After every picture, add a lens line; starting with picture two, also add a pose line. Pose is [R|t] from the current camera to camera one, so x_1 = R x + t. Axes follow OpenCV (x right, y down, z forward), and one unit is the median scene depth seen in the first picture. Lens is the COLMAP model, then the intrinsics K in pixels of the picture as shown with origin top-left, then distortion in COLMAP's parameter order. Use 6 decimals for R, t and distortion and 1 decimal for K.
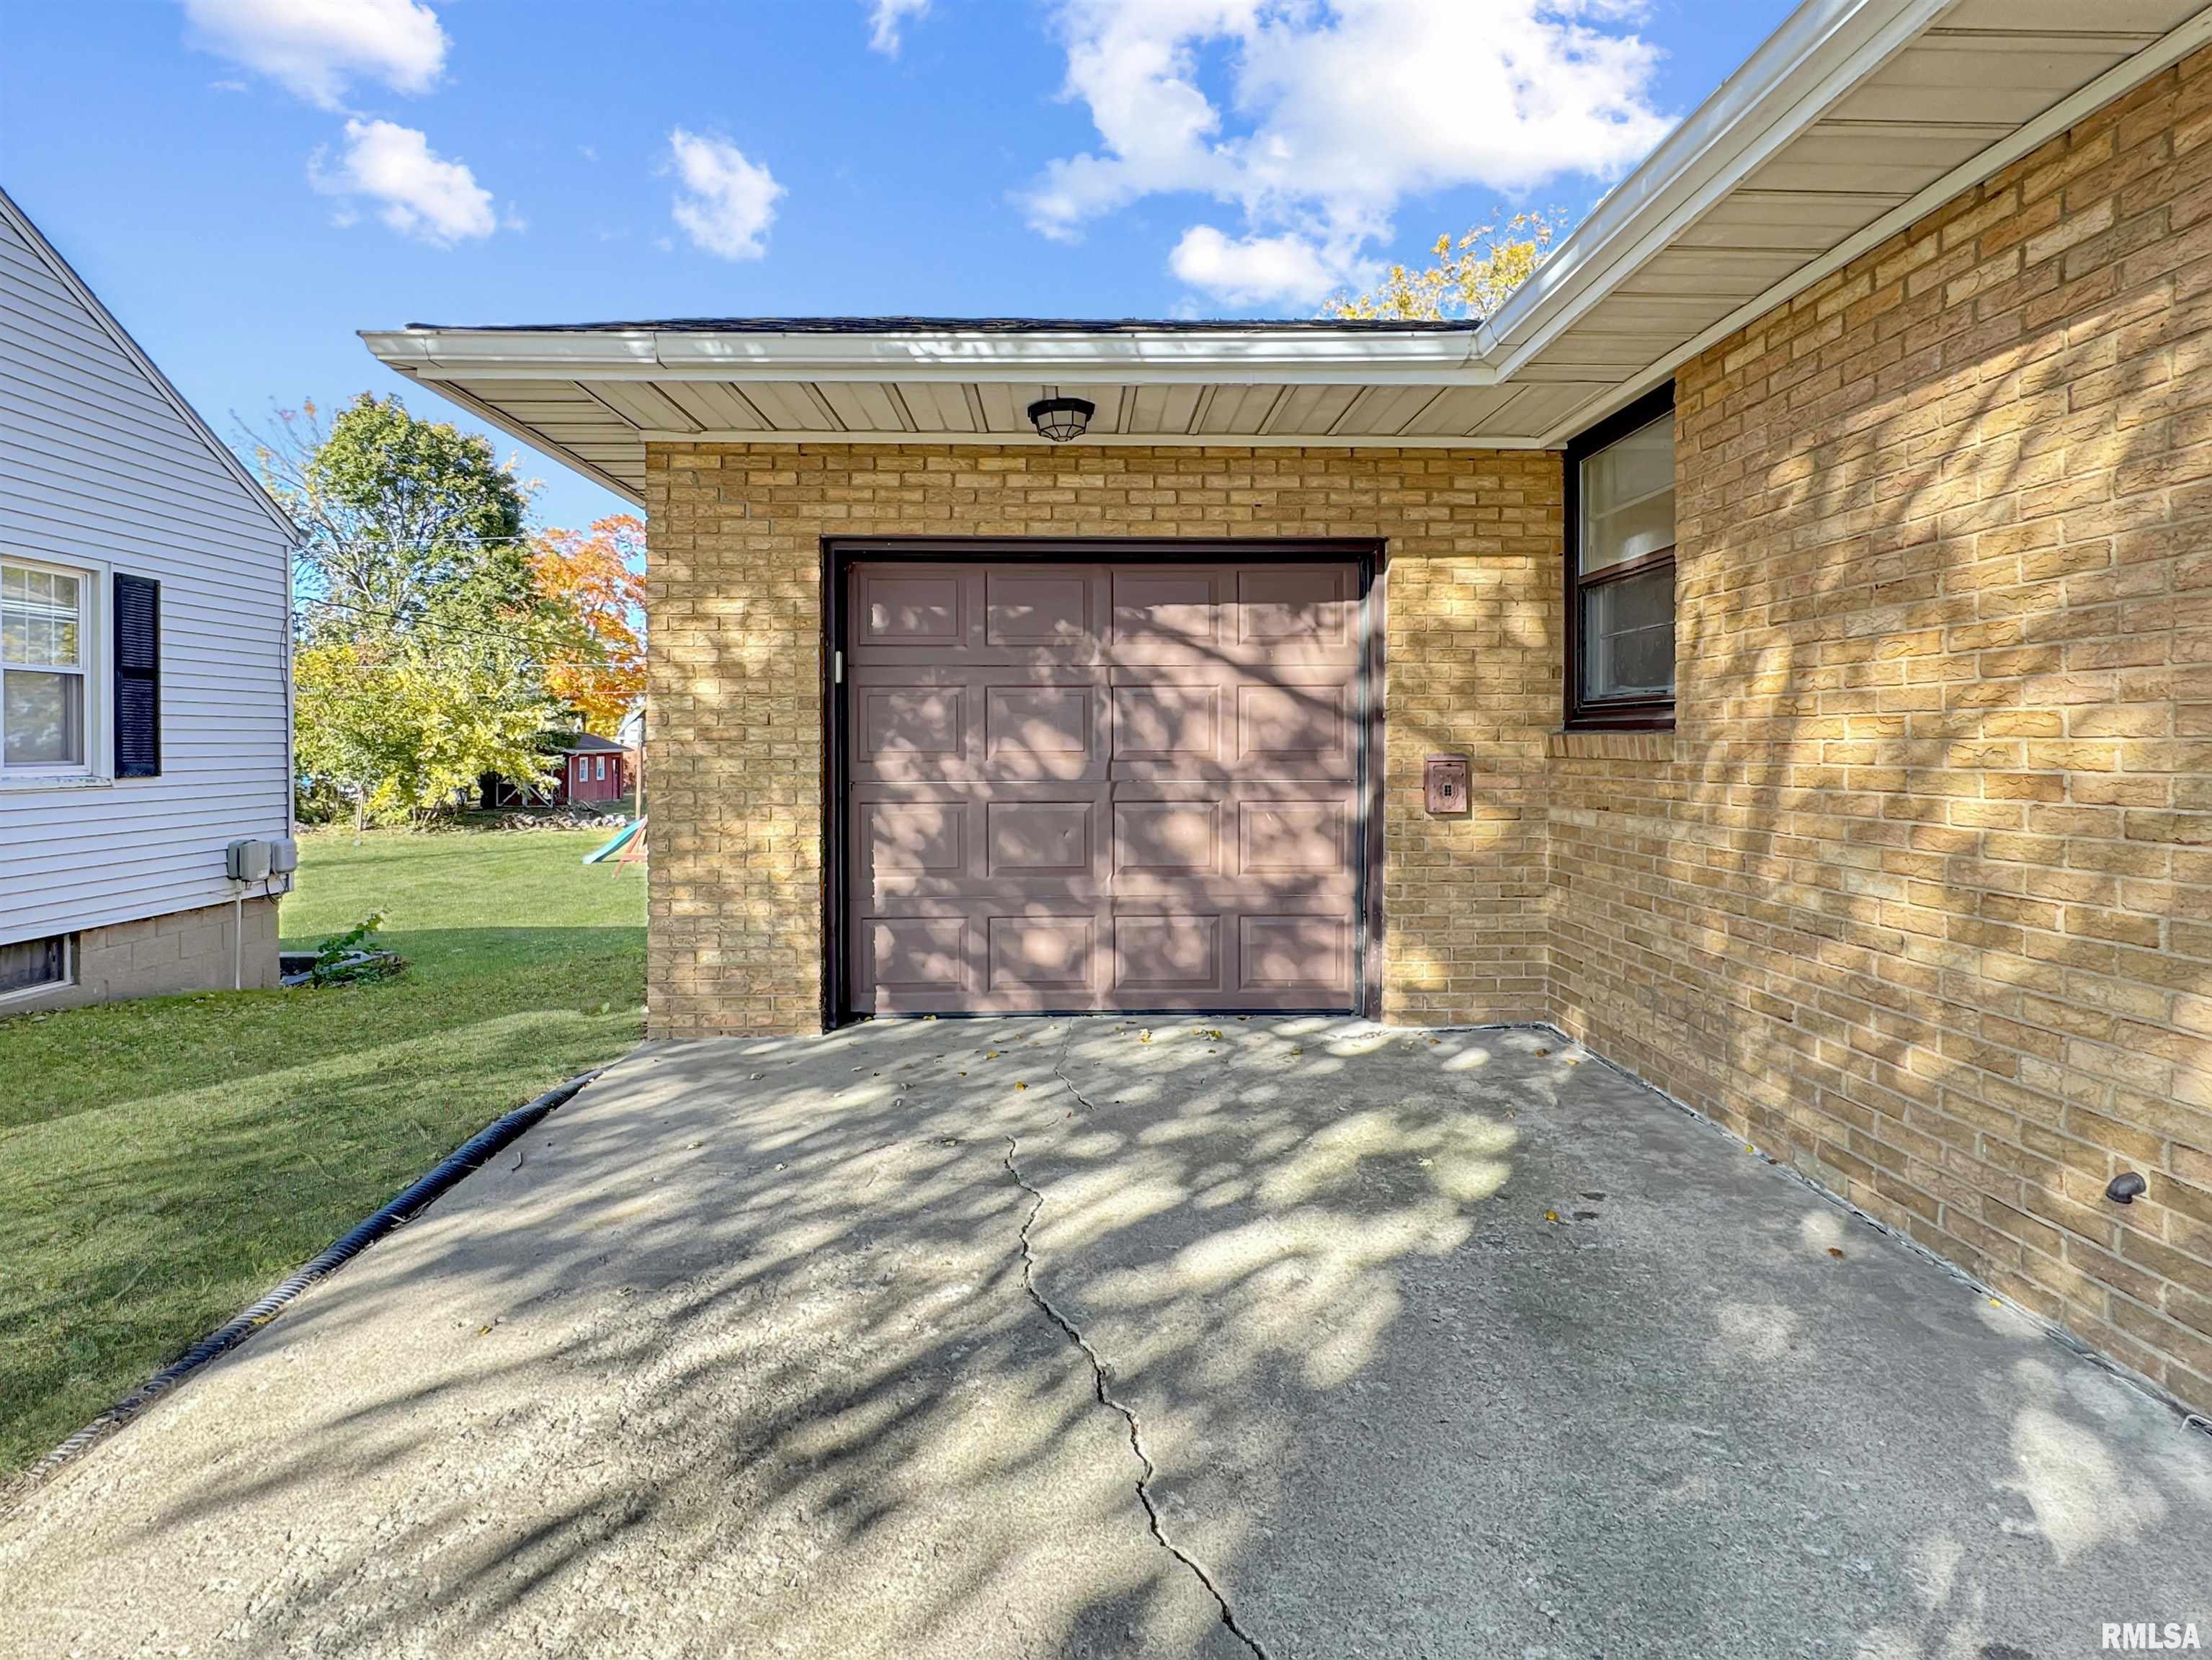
lens RADIAL K [[1076.7, 0, 1100.4], [0, 1076.7, 716.4], [0, 0, 1]] dist [0.024569, -0.030401]
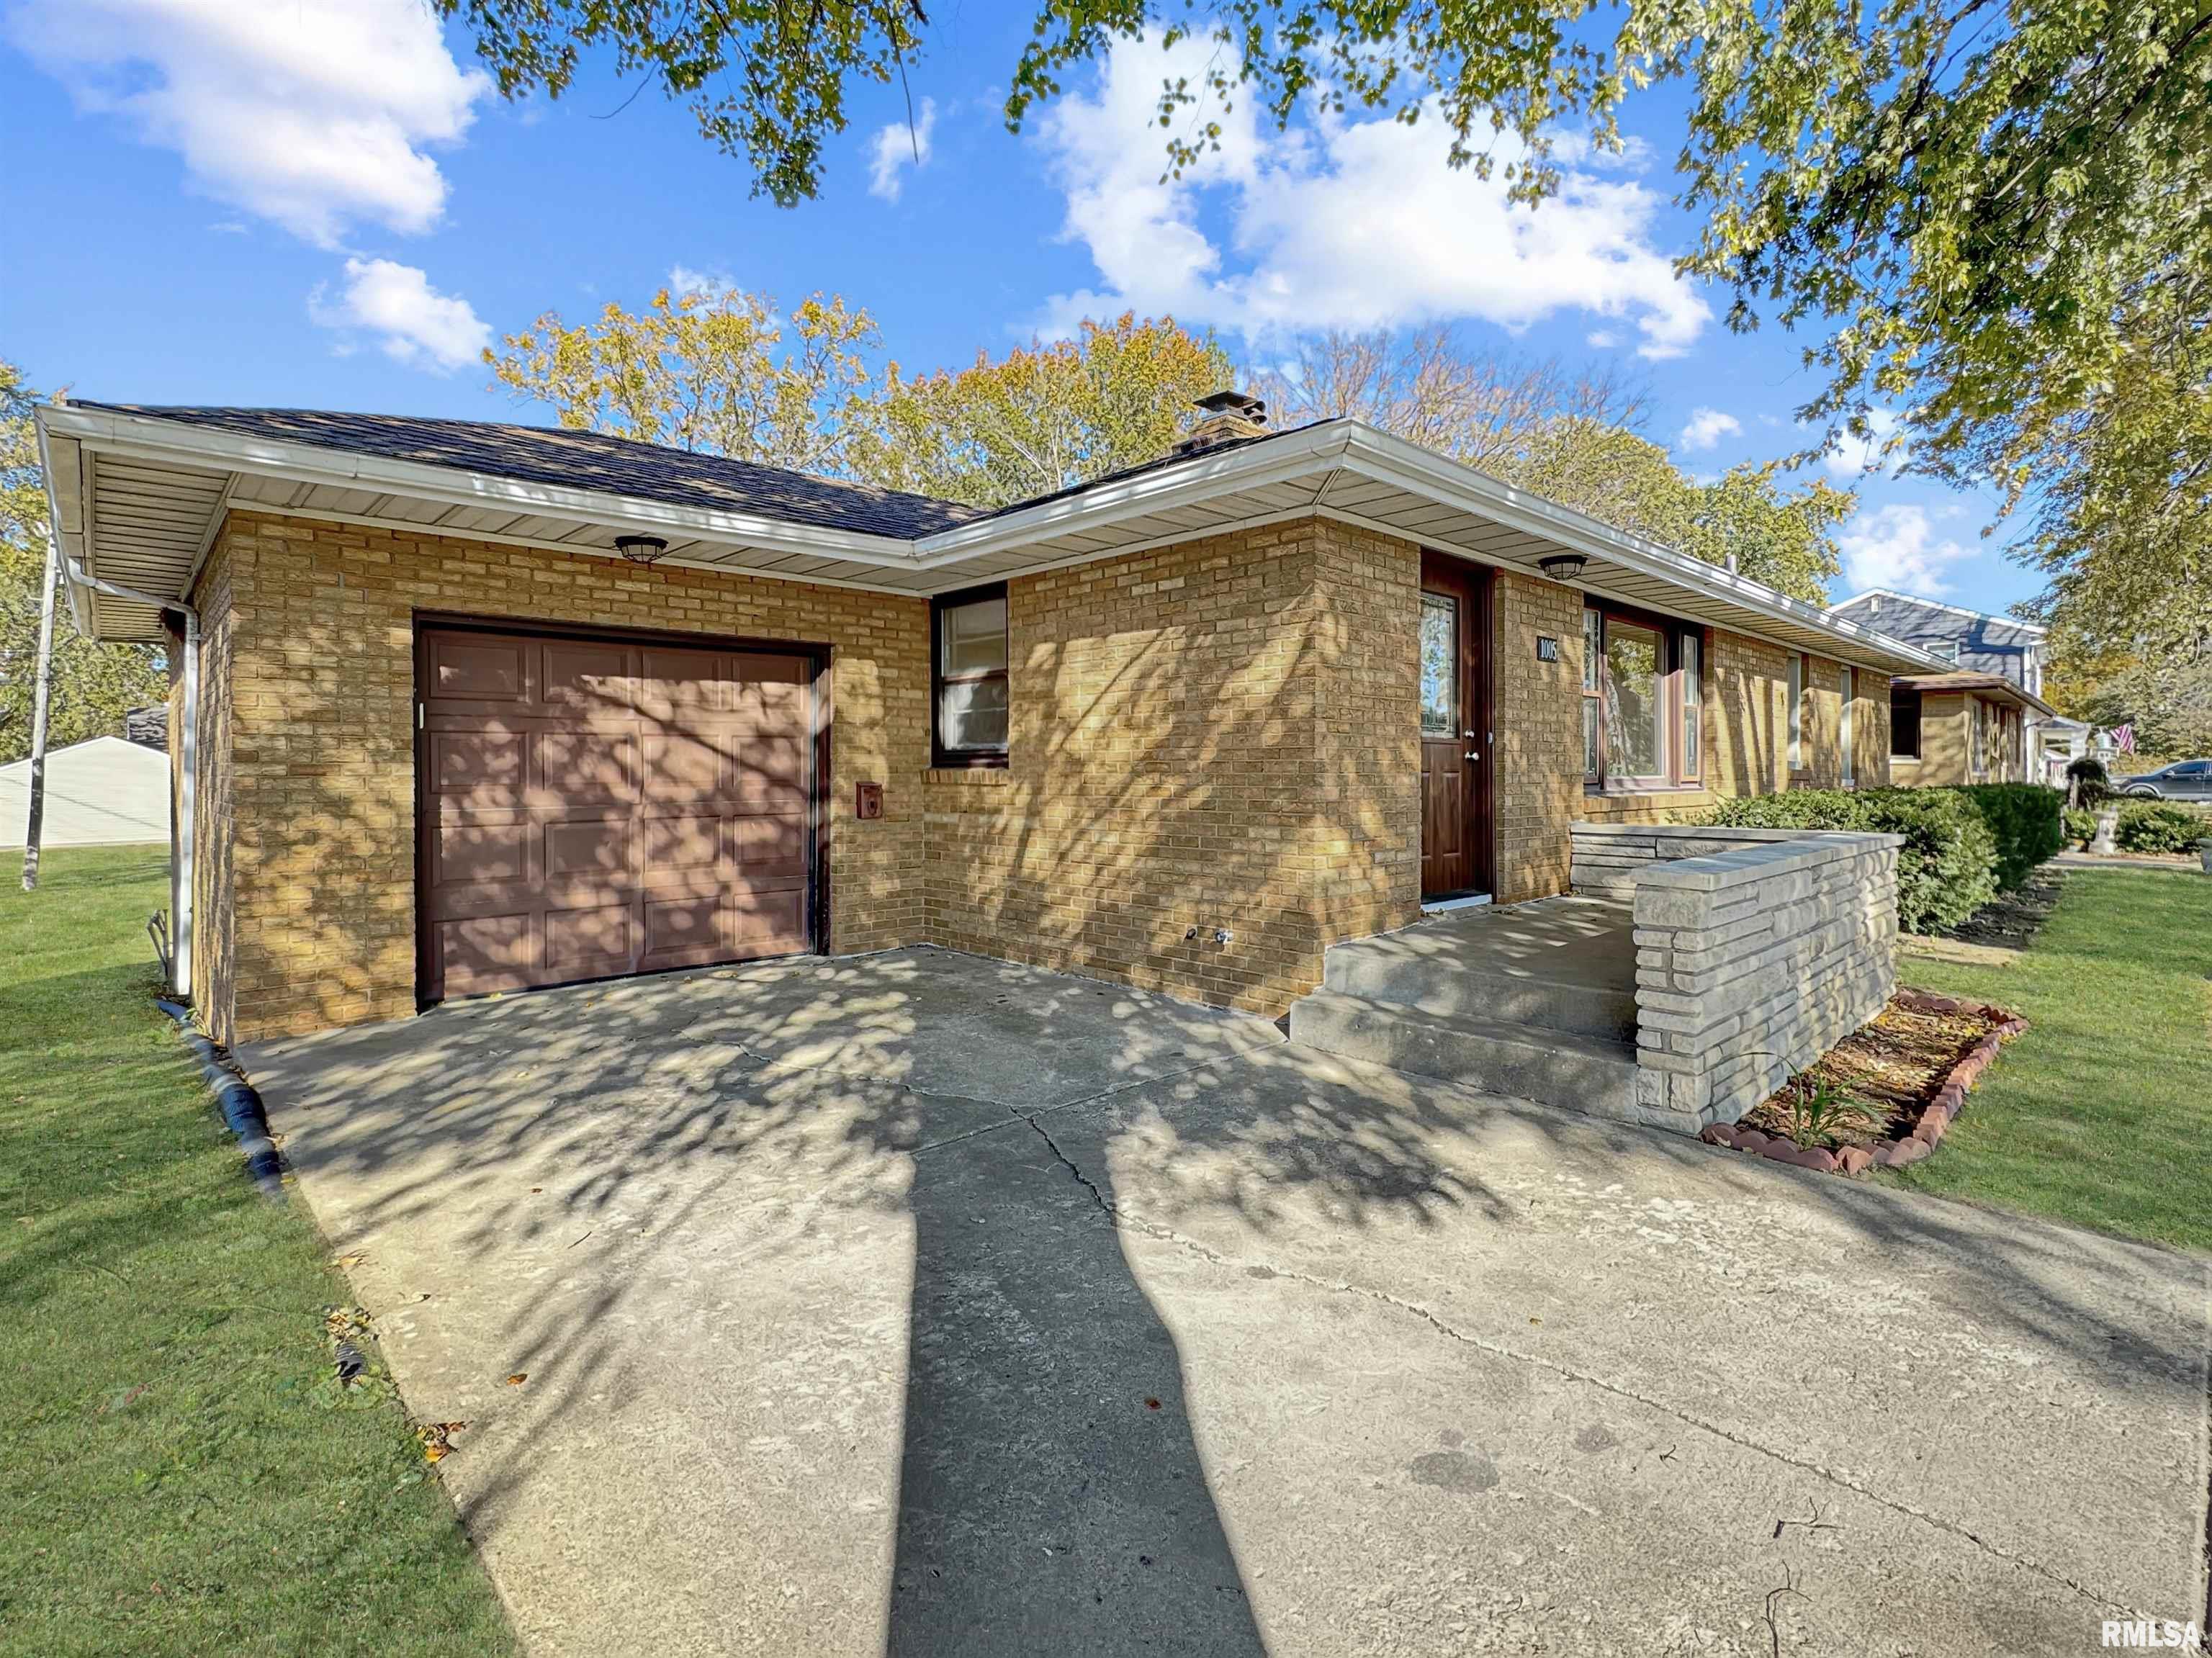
lens RADIAL K [[1090.7, 0, 1106.0], [0, 1090.7, 829.0], [0, 0, 1]] dist [0.000506, 0.000227]
pose [[0.753066, -0.034316, 0.657049, -0.492823], [-0.006708, 0.998187, 0.059822, 0.004758], [-0.657911, -0.049458, 0.751470, -0.467051]]
